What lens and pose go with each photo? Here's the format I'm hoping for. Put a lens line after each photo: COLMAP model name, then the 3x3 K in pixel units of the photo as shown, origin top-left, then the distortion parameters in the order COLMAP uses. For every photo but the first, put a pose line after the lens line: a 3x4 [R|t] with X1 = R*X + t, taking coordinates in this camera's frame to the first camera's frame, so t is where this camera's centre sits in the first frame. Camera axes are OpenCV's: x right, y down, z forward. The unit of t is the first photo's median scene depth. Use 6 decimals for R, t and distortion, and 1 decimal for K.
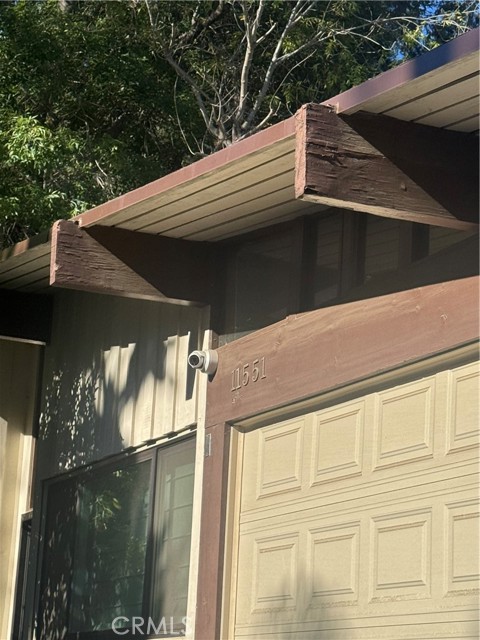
lens RADIAL K [[1568.6, 0, 240.0], [0, 1568.6, 320.0], [0, 0, 1]] dist [0.090581, 0.413295]
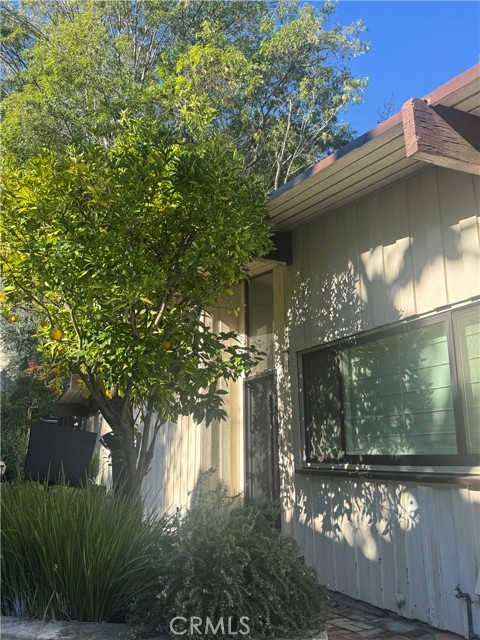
lens RADIAL K [[588.1, 0, 240.2], [0, 588.1, 322.0], [0, 0, 1]] dist [0.093195, 0.000378]
pose [[0.998365, -0.055513, 0.013616, -0.220047], [0.055206, 0.998234, 0.021958, 0.067750], [-0.014811, -0.021170, 0.999666, 0.511182]]
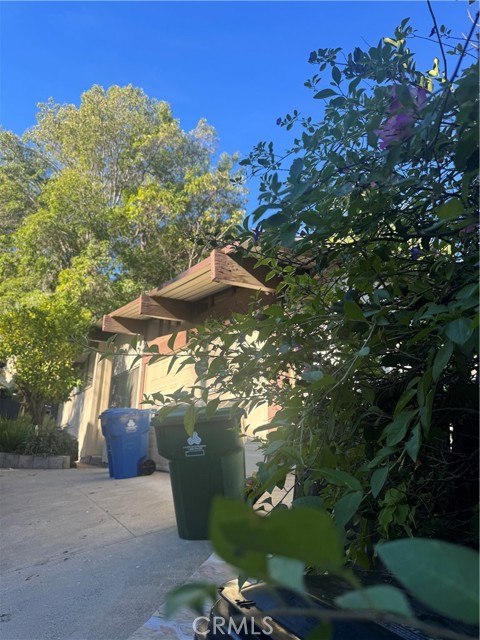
lens RADIAL K [[450.3, 0, 240.0], [0, 450.3, 320.0], [0, 0, 1]] dist [0.037707, -0.041674]
pose [[0.997374, -0.006705, 0.072117, 0.135929], [0.008430, 0.999685, -0.023649, -0.017329], [-0.071935, 0.024194, 0.997116, -0.190195]]
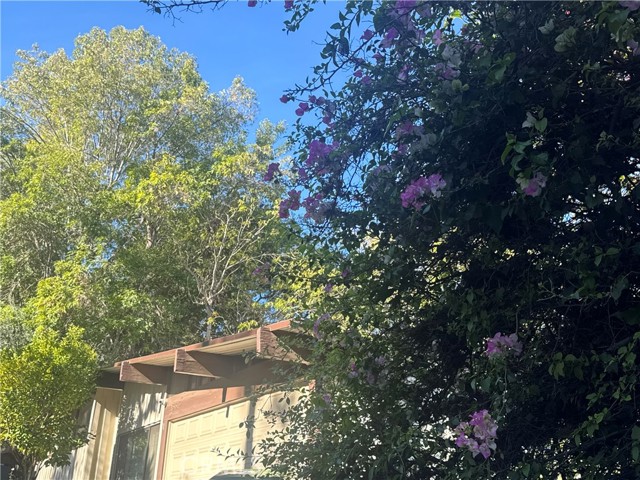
lens RADIAL K [[664.6, 0, 321.0], [0, 664.6, 241.3], [0, 0, 1]] dist [0.067022, -0.011756]
pose [[0.991200, 0.027946, 0.129388, 0.108941], [-0.006826, 0.986951, -0.160875, -0.080620], [-0.132195, 0.158576, 0.978457, -0.516089]]
